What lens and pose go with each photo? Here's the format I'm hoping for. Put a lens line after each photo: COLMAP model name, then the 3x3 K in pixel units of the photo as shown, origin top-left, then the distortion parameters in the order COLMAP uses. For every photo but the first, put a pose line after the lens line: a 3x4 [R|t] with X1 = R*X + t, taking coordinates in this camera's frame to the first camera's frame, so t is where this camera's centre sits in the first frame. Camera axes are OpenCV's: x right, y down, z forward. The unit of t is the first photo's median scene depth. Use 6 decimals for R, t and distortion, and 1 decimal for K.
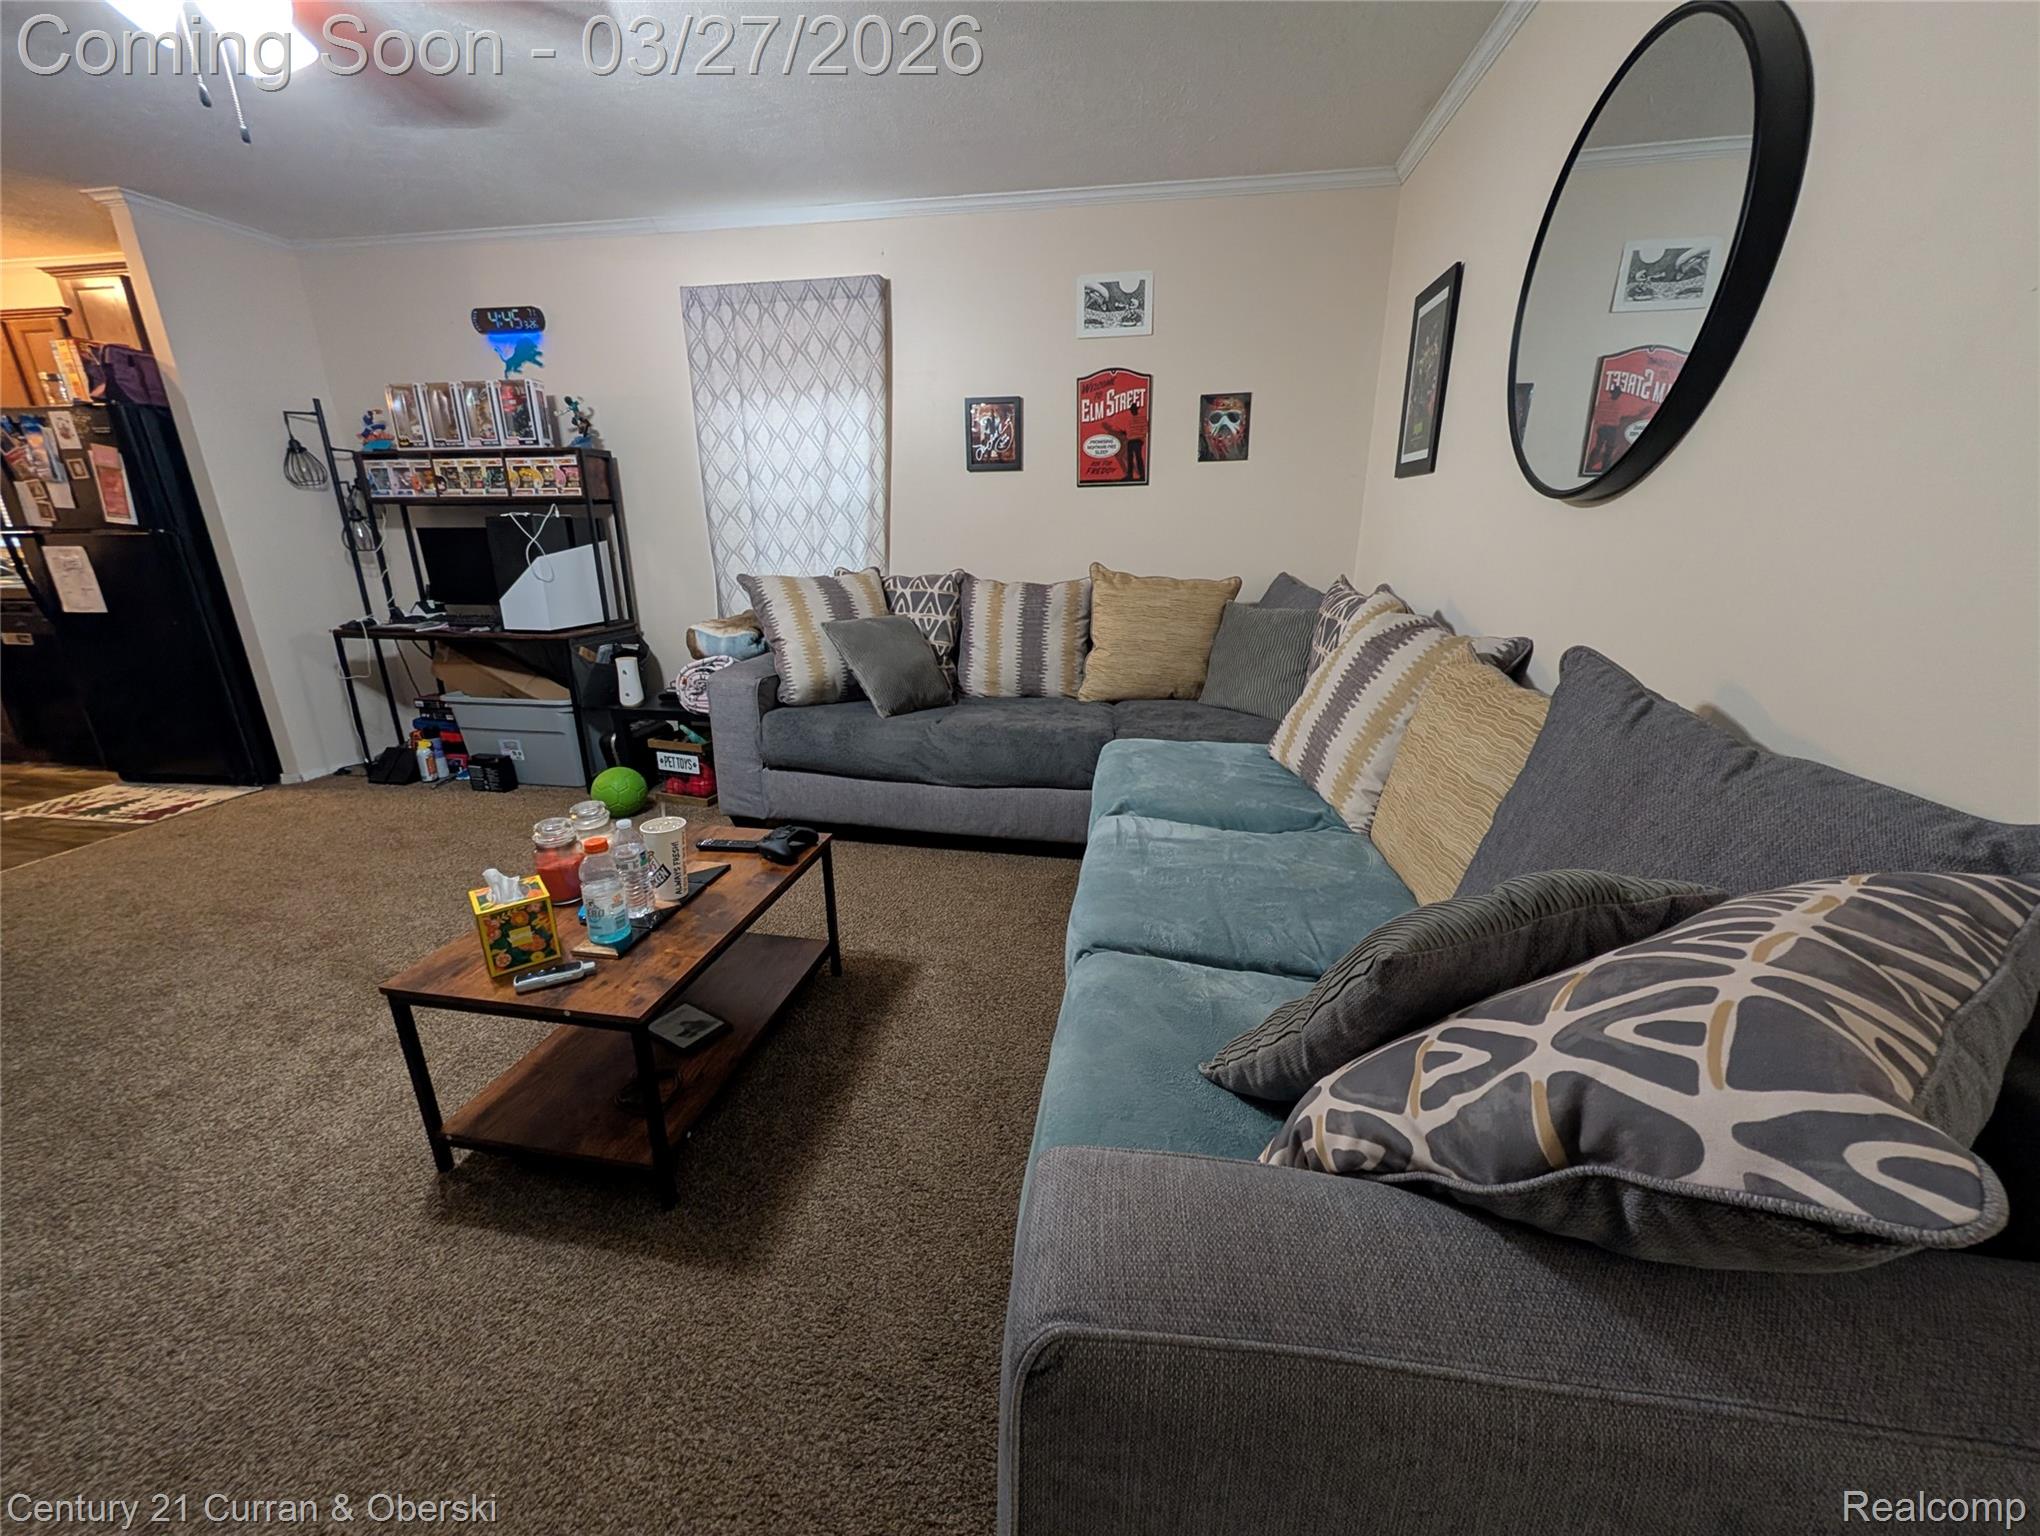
lens RADIAL K [[774.2, 0, 1020.0], [0, 774.2, 768.0], [0, 0, 1]] dist [0.000791, 0.000117]
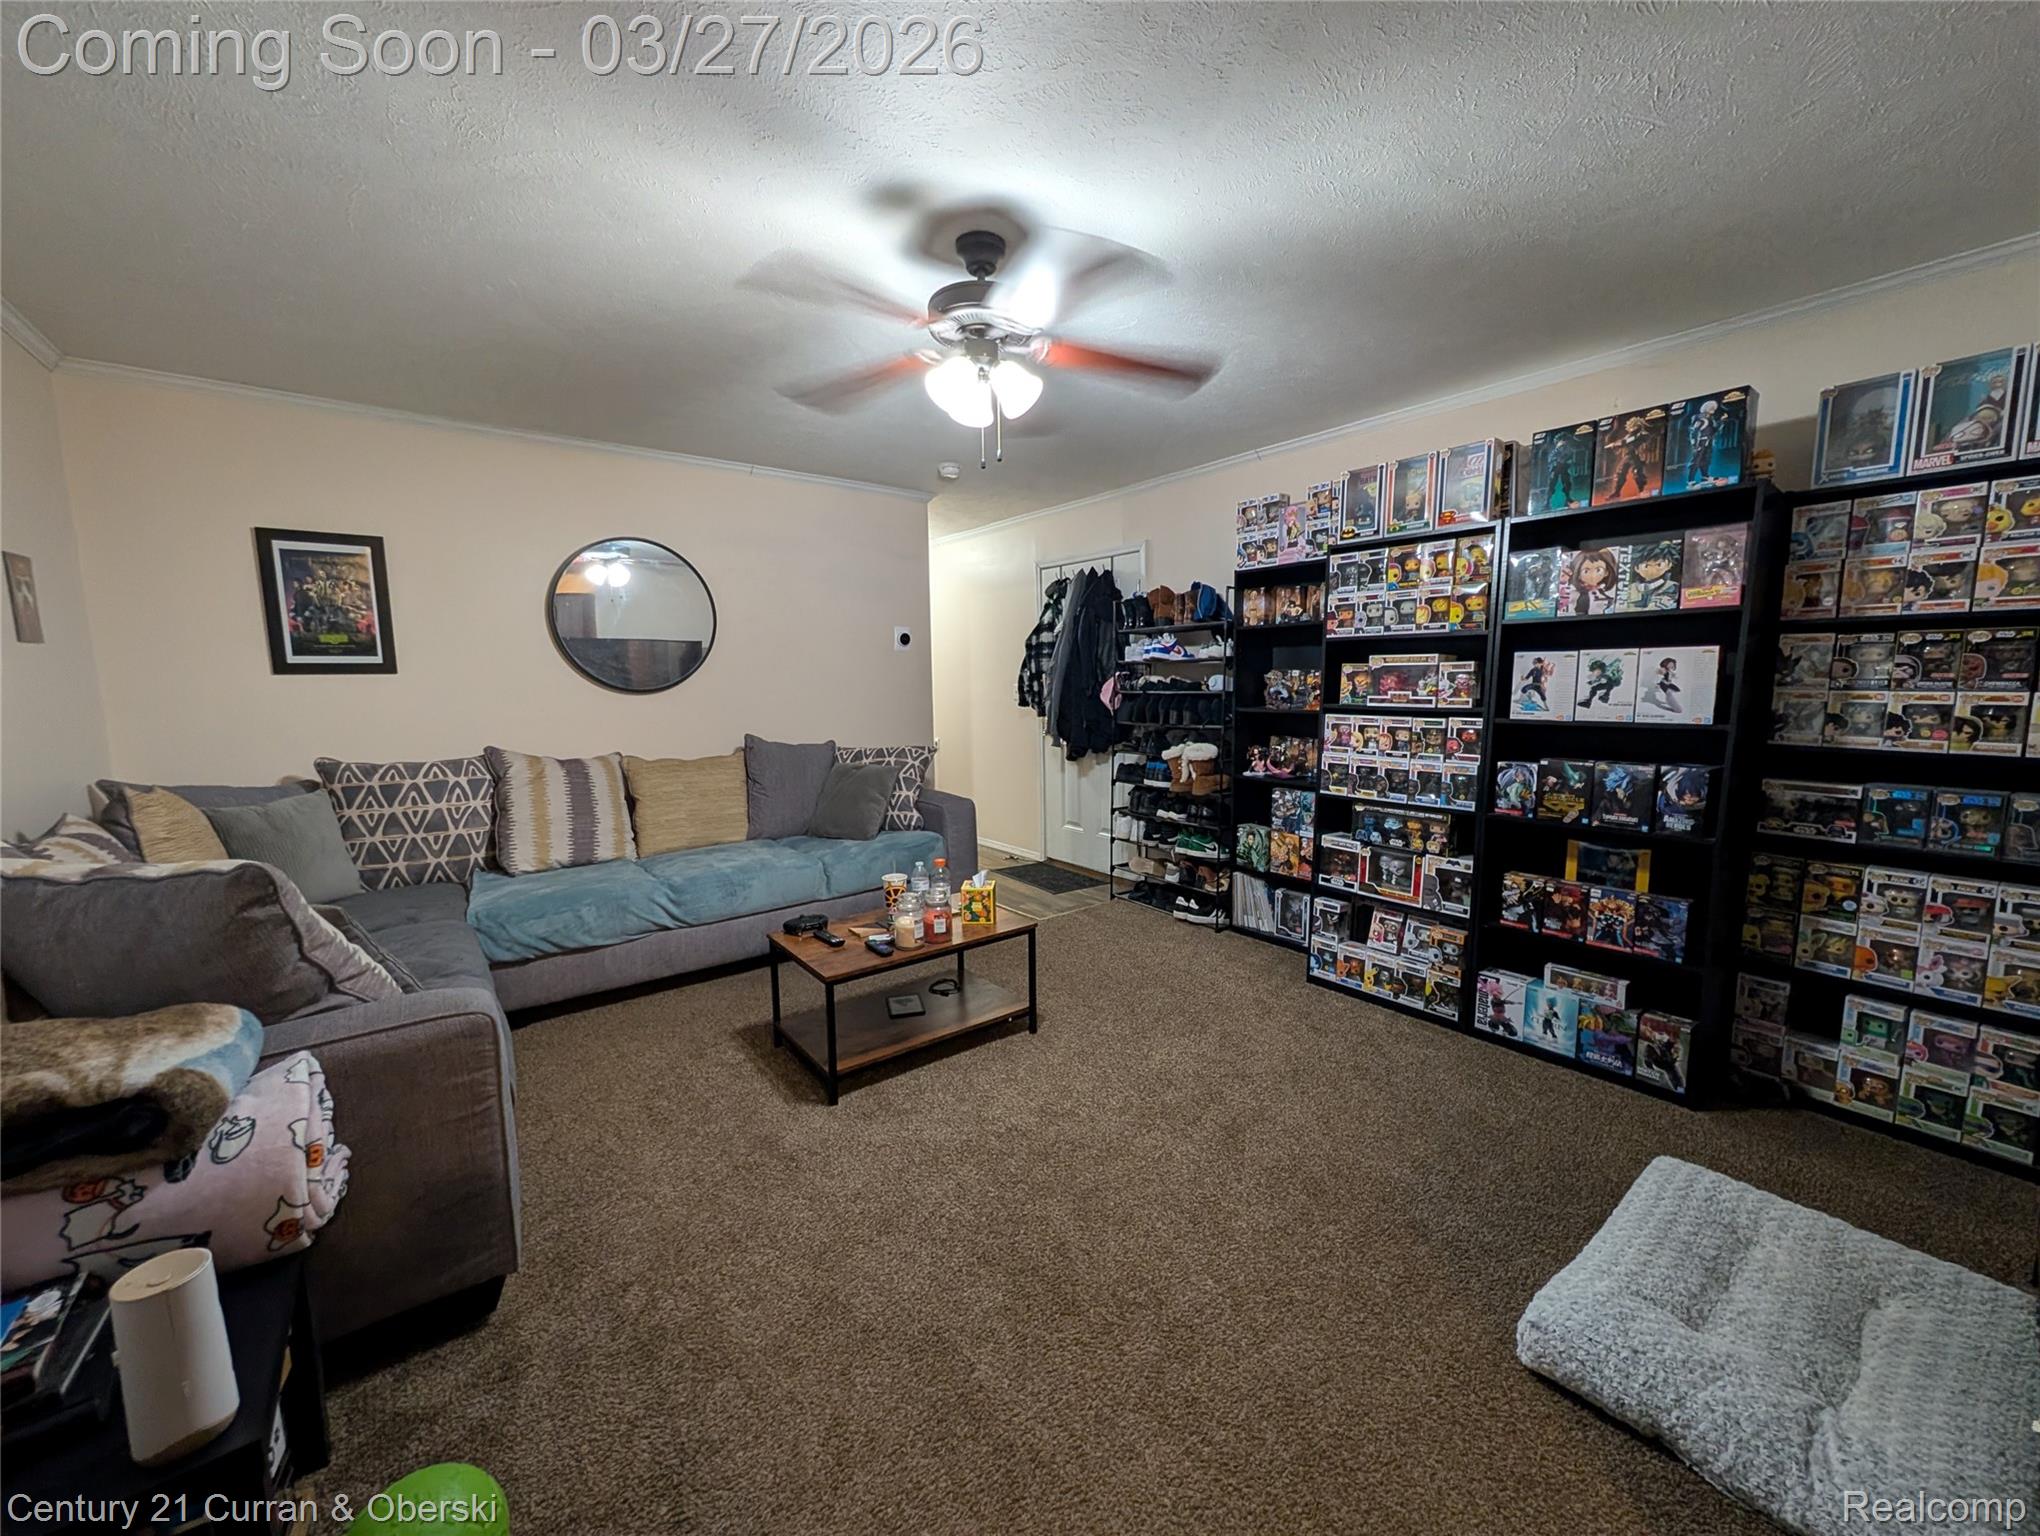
lens RADIAL K [[774.2, 0, 1020.0], [0, 774.2, 768.0], [0, 0, 1]] dist [0.000791, 0.000117]
pose [[-0.728168, -0.070422, 0.681771, -0.890579], [0.224764, 0.915167, 0.334591, -0.321451], [-0.647497, 0.396876, -0.650567, 0.910016]]
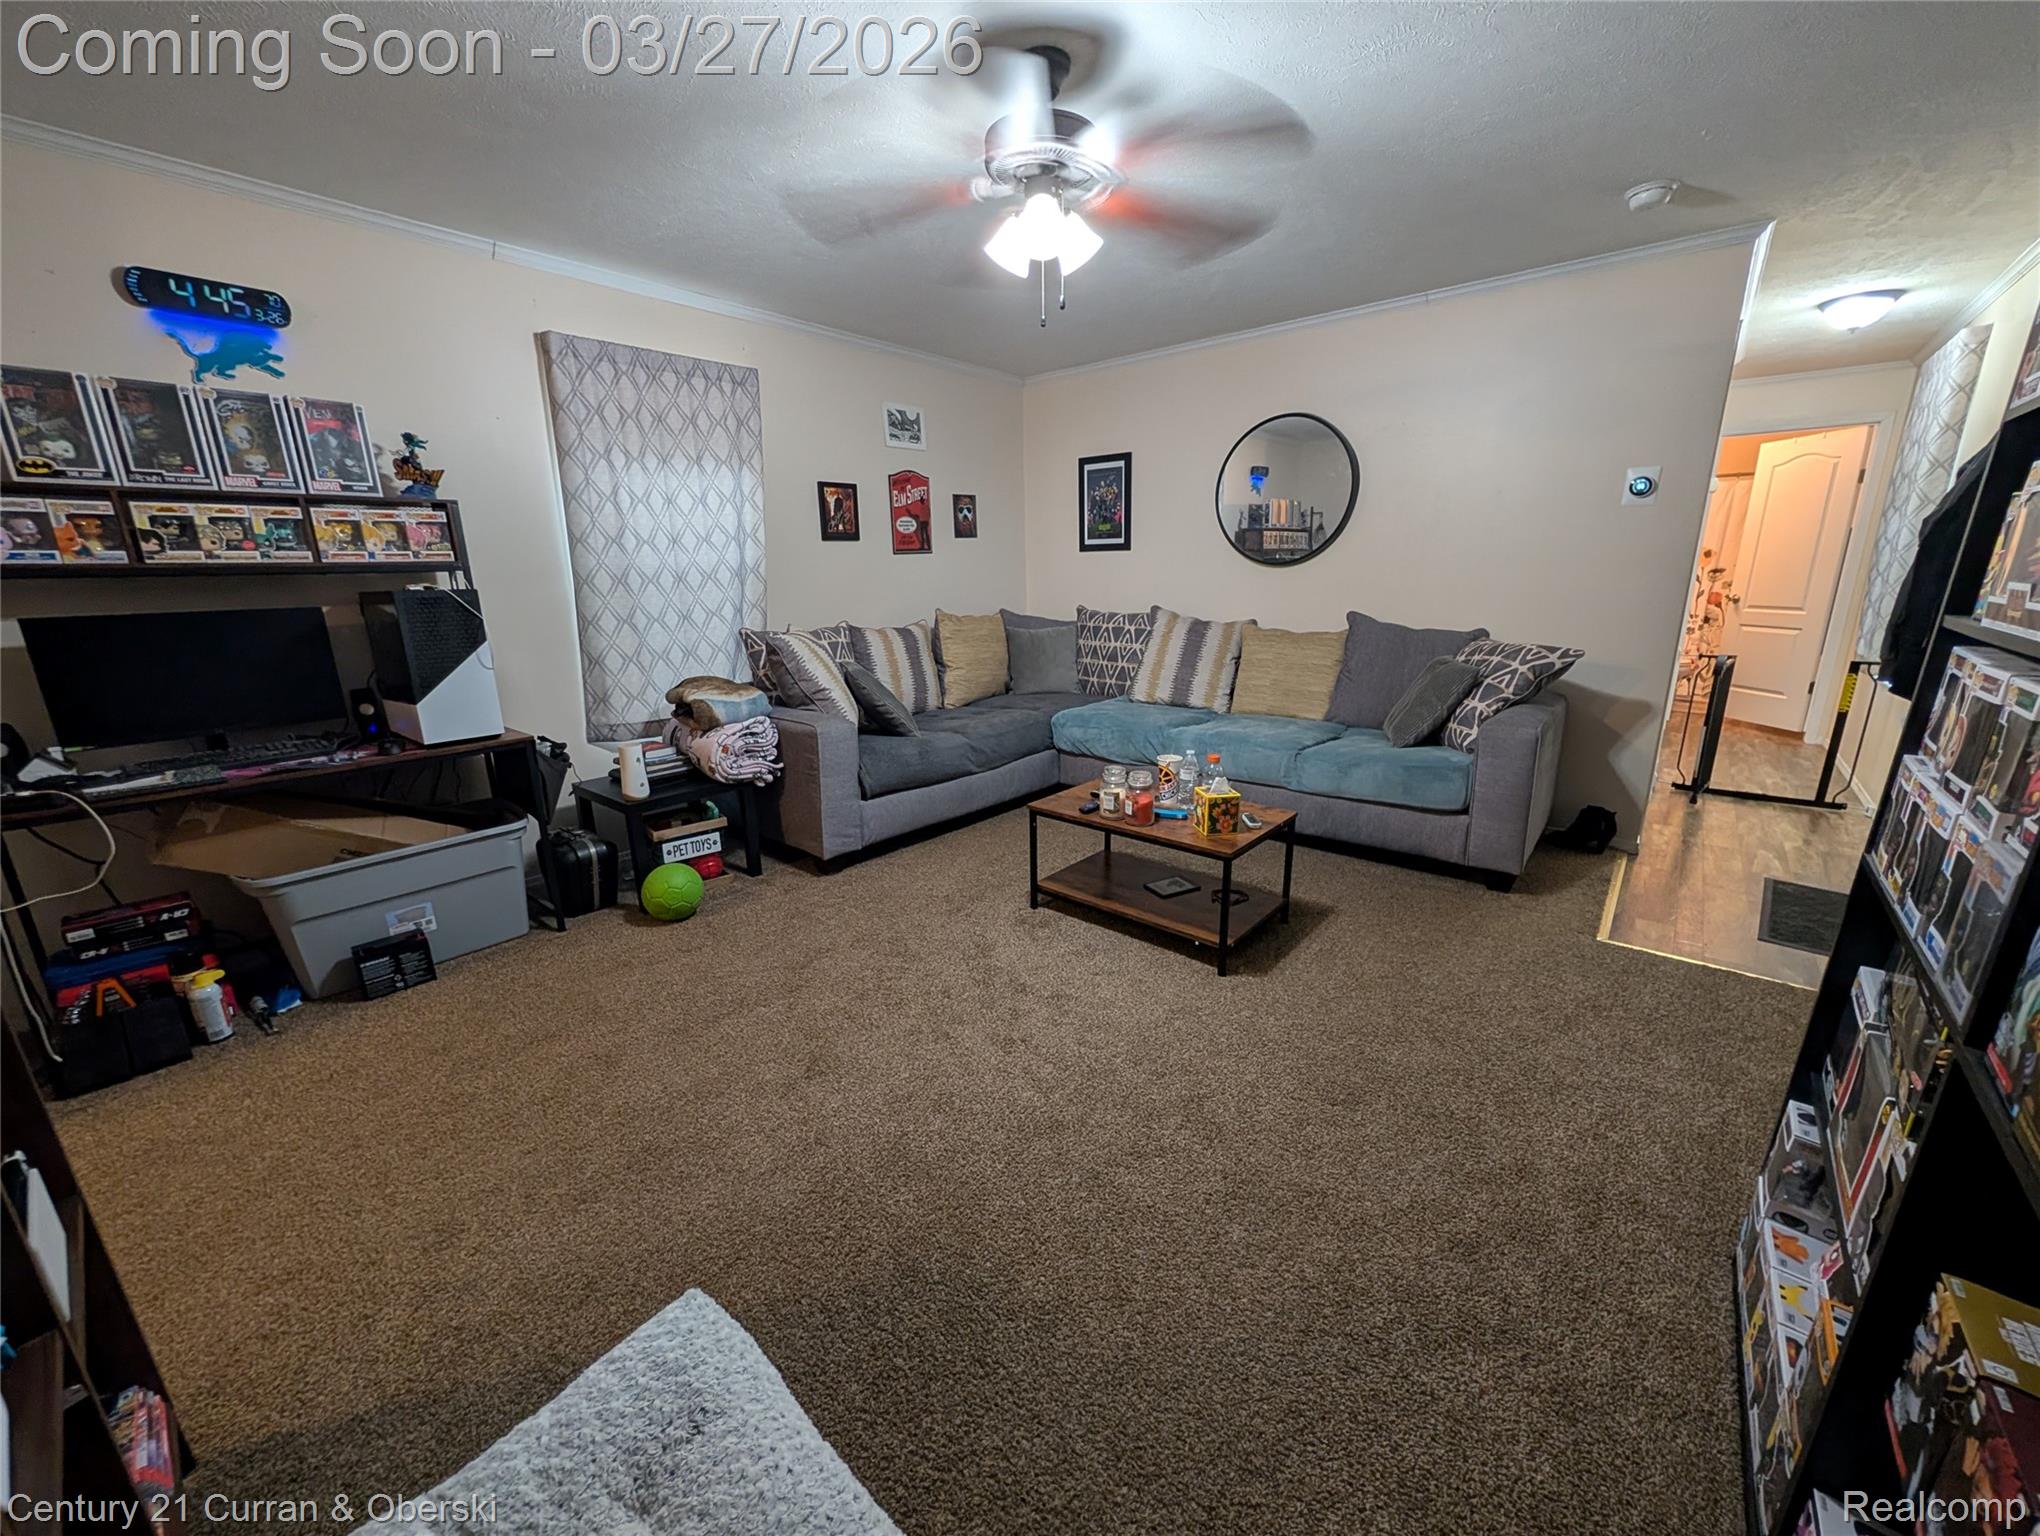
lens RADIAL K [[774.2, 0, 1020.0], [0, 774.2, 768.0], [0, 0, 1]] dist [0.000791, 0.000117]
pose [[0.518829, -0.222290, 0.825472, -1.003284], [0.278462, 0.956884, 0.082658, -0.066002], [-0.808255, 0.186977, 0.558358, 0.164098]]
